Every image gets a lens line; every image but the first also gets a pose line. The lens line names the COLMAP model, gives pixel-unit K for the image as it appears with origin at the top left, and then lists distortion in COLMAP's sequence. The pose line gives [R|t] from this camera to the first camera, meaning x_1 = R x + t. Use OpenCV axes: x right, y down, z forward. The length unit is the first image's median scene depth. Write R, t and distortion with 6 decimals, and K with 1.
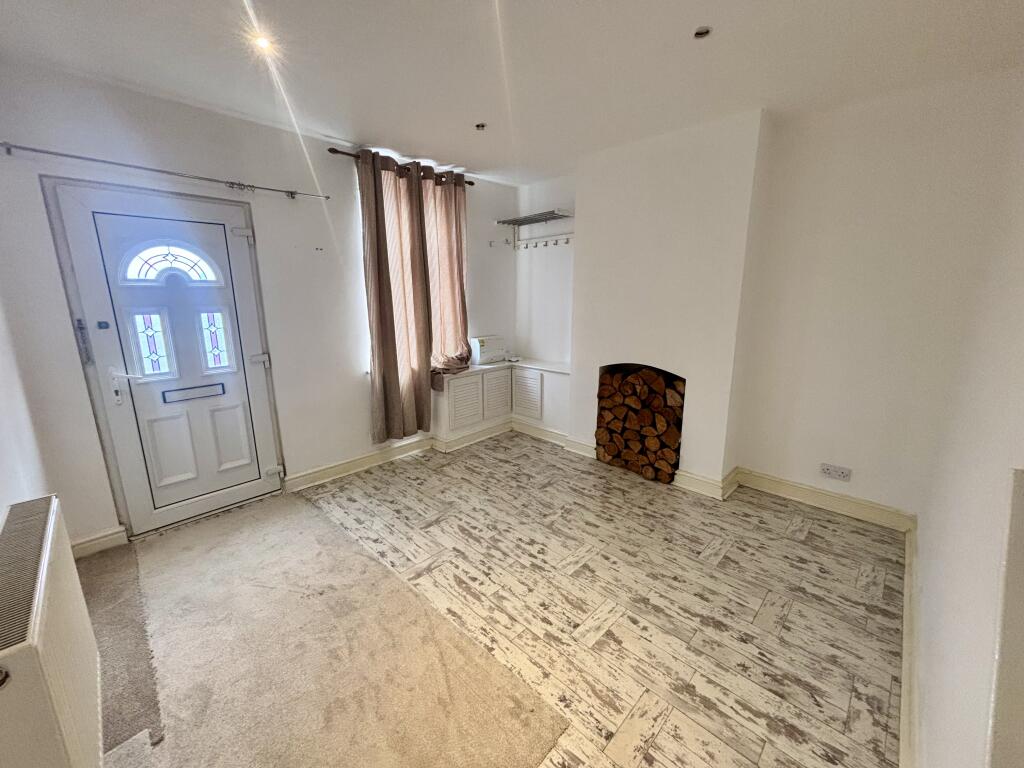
lens RADIAL K [[409.7, 0, 512.0], [0, 409.7, 384.0], [0, 0, 1]] dist [-0.000025, -0.000321]
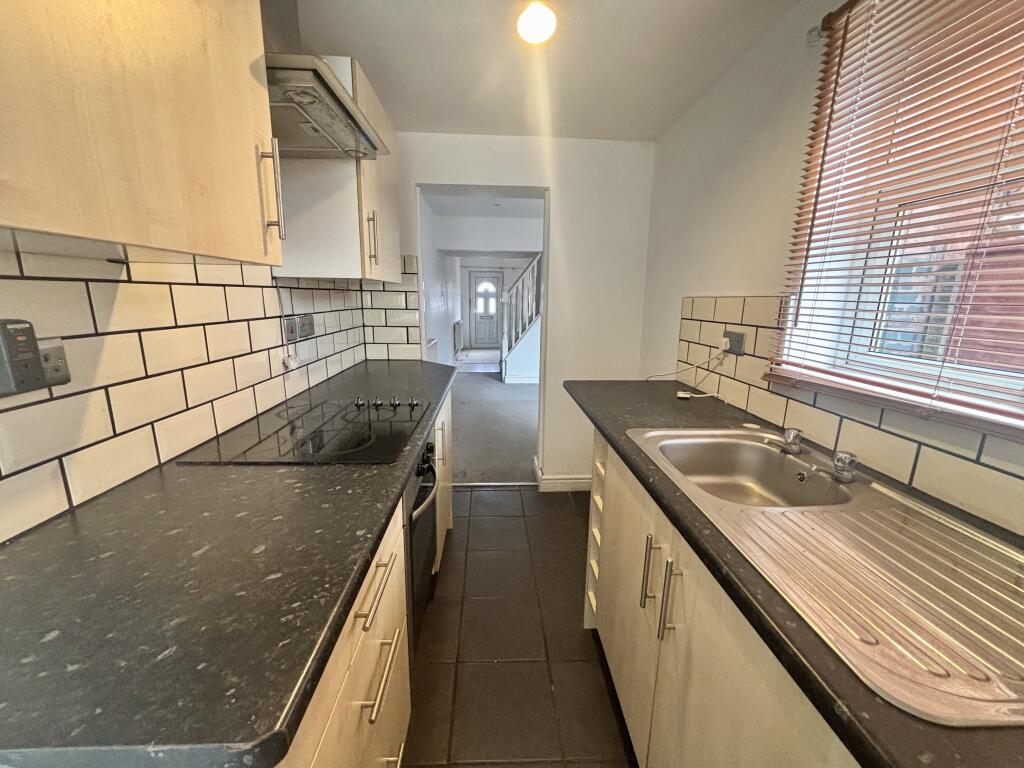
lens RADIAL K [[409.7, 0, 512.0], [0, 409.7, 384.0], [0, 0, 1]] dist [-0.000025, -0.000321]
pose [[0.735478, 0.156334, -0.659267, 0.125131], [-0.156143, 0.985934, 0.059605, 0.022012], [0.659312, 0.059102, 0.749543, -0.105624]]
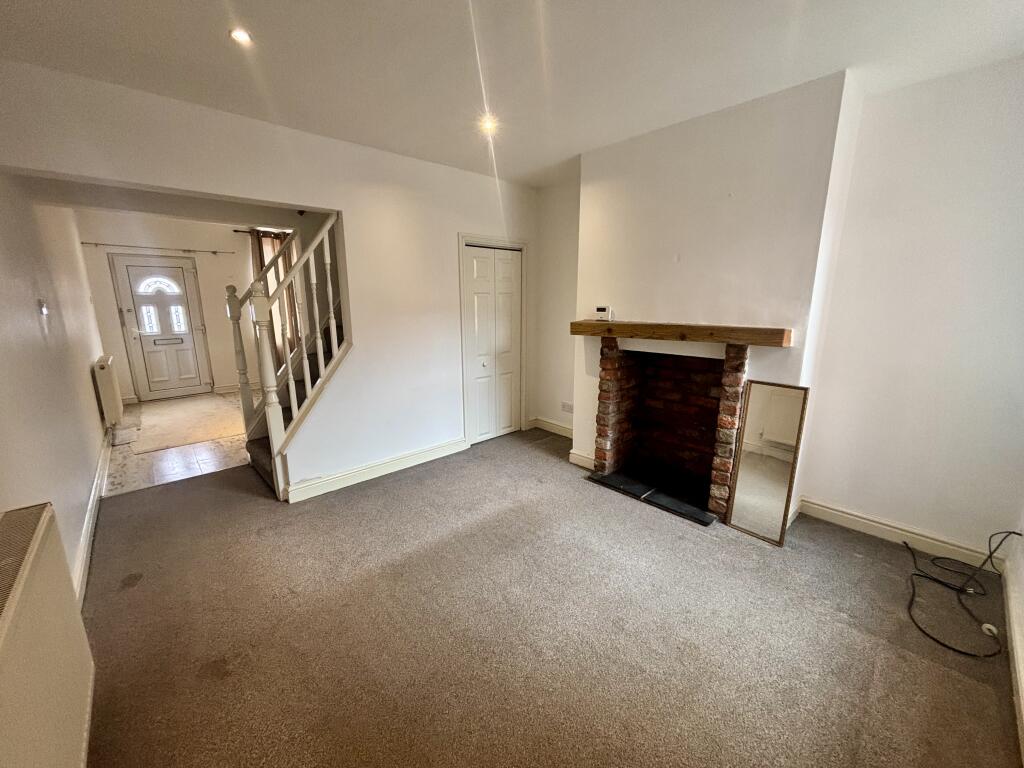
lens RADIAL K [[409.7, 0, 512.0], [0, 409.7, 384.0], [0, 0, 1]] dist [-0.000025, -0.000321]
pose [[0.997778, 0.023705, -0.062260, 0.069460], [-0.023605, 0.999719, 0.002345, 0.011311], [0.062298, -0.000871, 0.998057, -0.062663]]
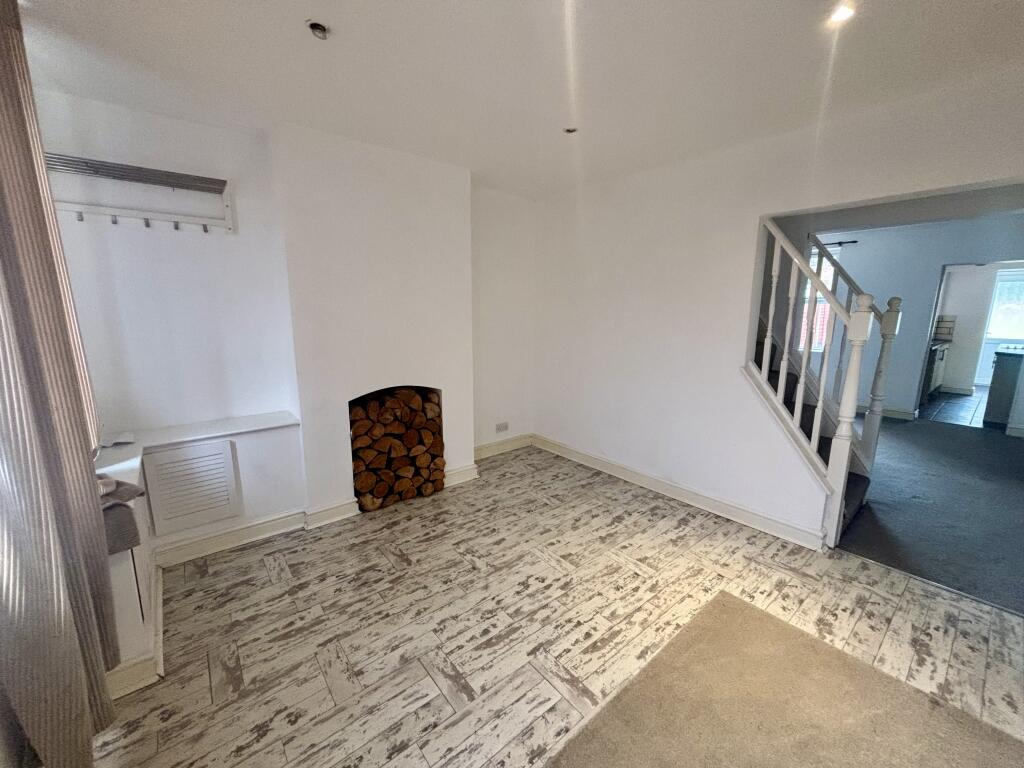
lens RADIAL K [[413.2, 0, 512.0], [0, 413.2, 384.0], [0, 0, 1]] dist [0.002166, -0.000091]
pose [[0.113001, -0.184717, 0.976274, -0.730462], [0.208479, 0.965102, 0.158473, -0.186946], [-0.971477, 0.185625, 0.147567, 0.762682]]
